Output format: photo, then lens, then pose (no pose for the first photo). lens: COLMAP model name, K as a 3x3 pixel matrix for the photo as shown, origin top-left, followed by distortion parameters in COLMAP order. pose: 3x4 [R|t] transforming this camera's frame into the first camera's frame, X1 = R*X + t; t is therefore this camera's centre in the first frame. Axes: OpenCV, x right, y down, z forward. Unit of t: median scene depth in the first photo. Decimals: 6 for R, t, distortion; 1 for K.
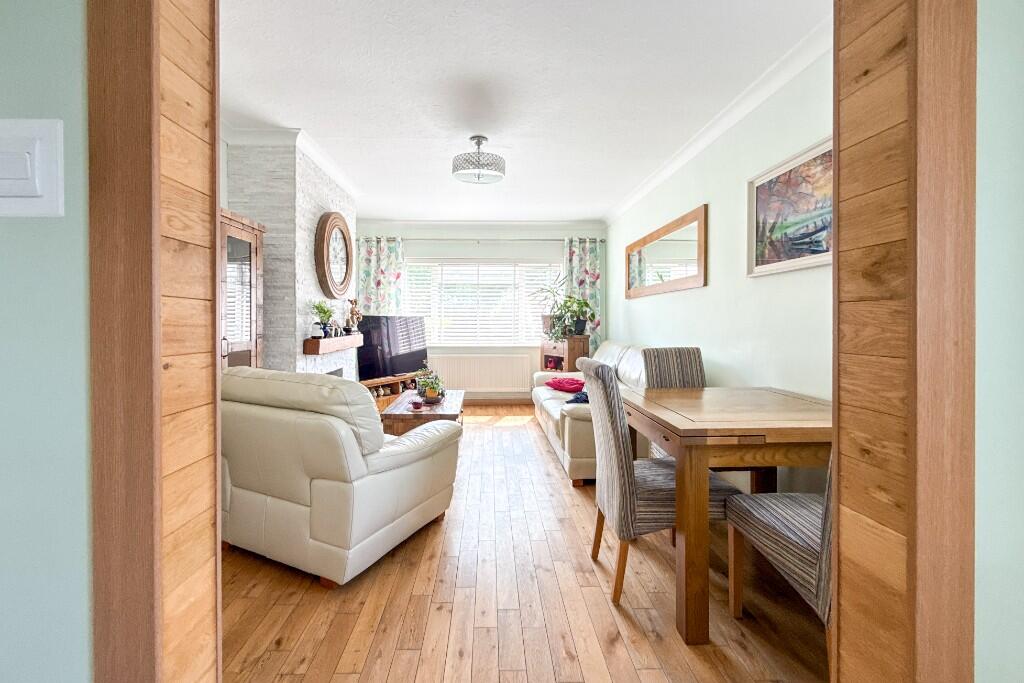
lens RADIAL K [[448.5, 0, 524.8], [0, 448.5, 323.5], [0, 0, 1]] dist [-0.000833, -0.000145]
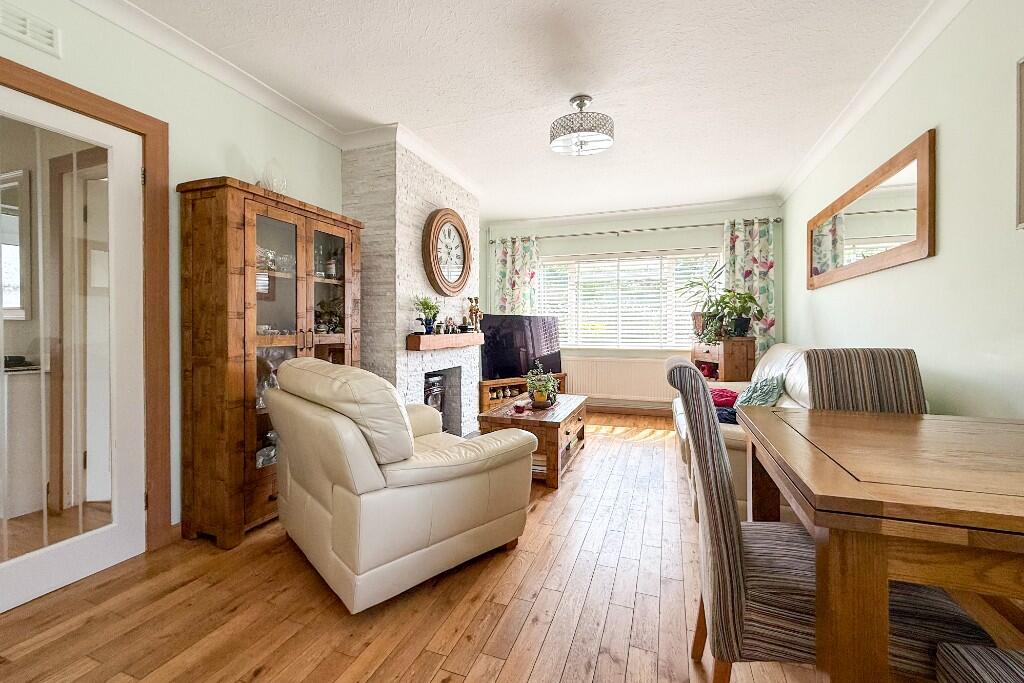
lens RADIAL K [[437.5, 0, 511.8], [0, 437.5, 329.9], [0, 0, 1]] dist [-0.000761, -0.000109]
pose [[0.915367, -0.001509, -0.402618, 0.103377], [0.001263, 0.999999, -0.000875, 0.022301], [0.402619, 0.000293, 0.915368, 0.183097]]
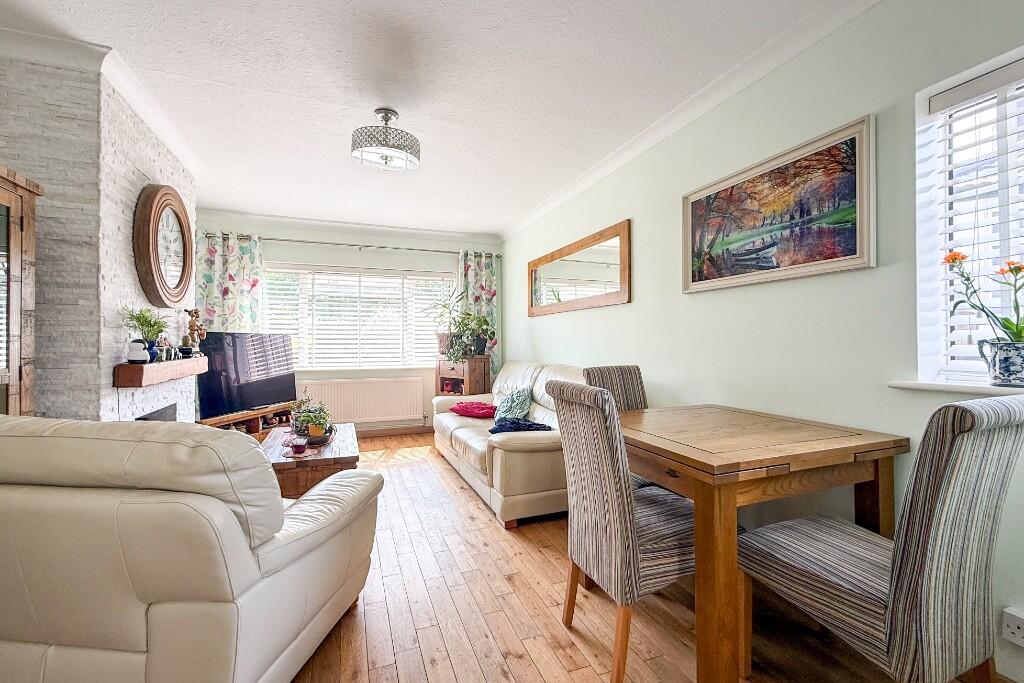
lens RADIAL K [[442.9, 0, 542.3], [0, 442.9, 339.9], [0, 0, 1]] dist [-0.000940, 0.000148]
pose [[0.944867, -0.000720, 0.327453, -0.095114], [0.003759, 0.999956, -0.008651, 0.005395], [-0.327433, 0.009405, 0.944828, 0.150870]]
